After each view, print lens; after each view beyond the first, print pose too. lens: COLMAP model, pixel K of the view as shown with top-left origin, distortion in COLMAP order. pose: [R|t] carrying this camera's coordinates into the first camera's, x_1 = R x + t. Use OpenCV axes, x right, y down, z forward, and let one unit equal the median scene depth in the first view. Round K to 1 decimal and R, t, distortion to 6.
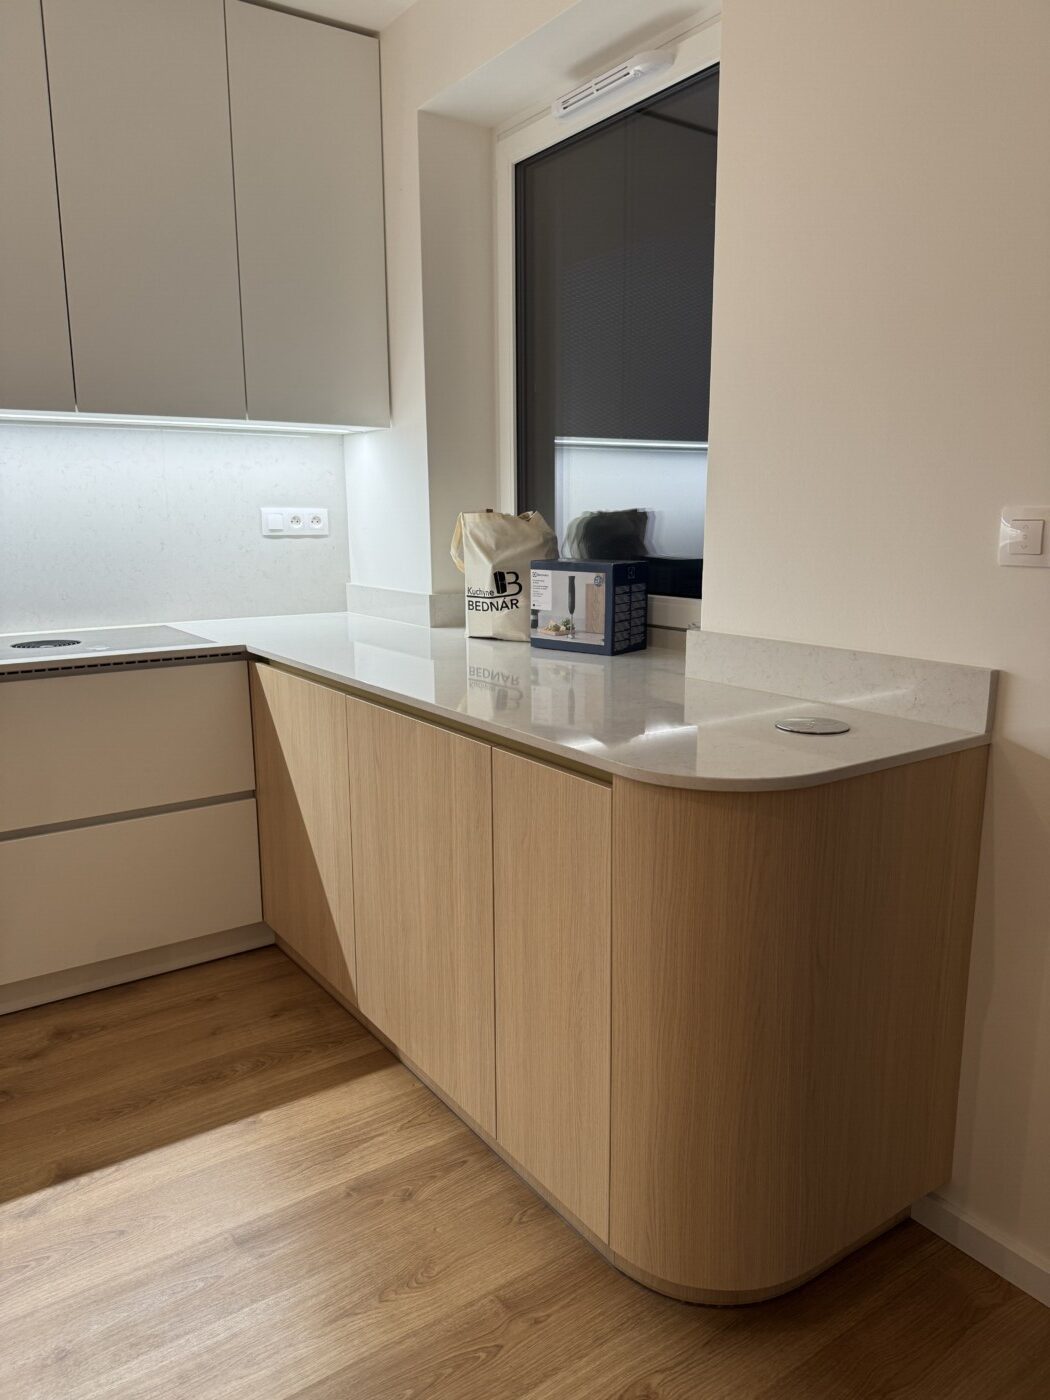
lens RADIAL K [[1009.4, 0, 531.2], [0, 1009.4, 700.4], [0, 0, 1]] dist [0.041702, -0.004491]
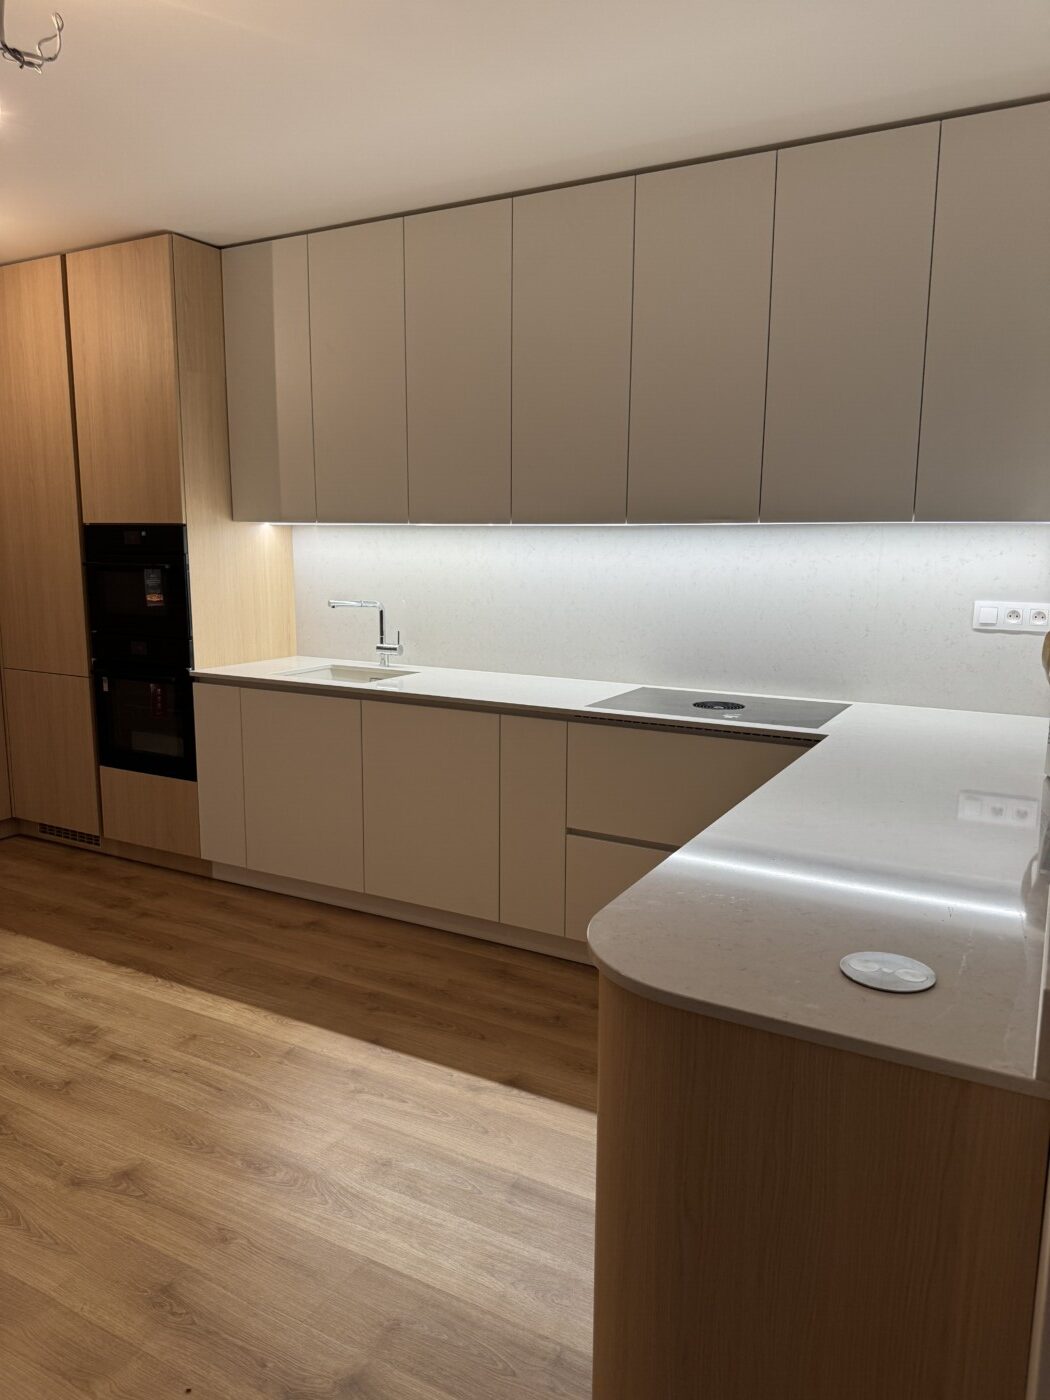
lens RADIAL K [[1009.4, 0, 532.8], [0, 1009.4, 702.2], [0, 0, 1]] dist [0.041702, -0.004491]
pose [[0.448037, 0.157095, -0.880105, 0.775504], [-0.172280, 0.981160, 0.087430, -0.197421], [0.877259, 0.112453, 0.466660, 0.338469]]
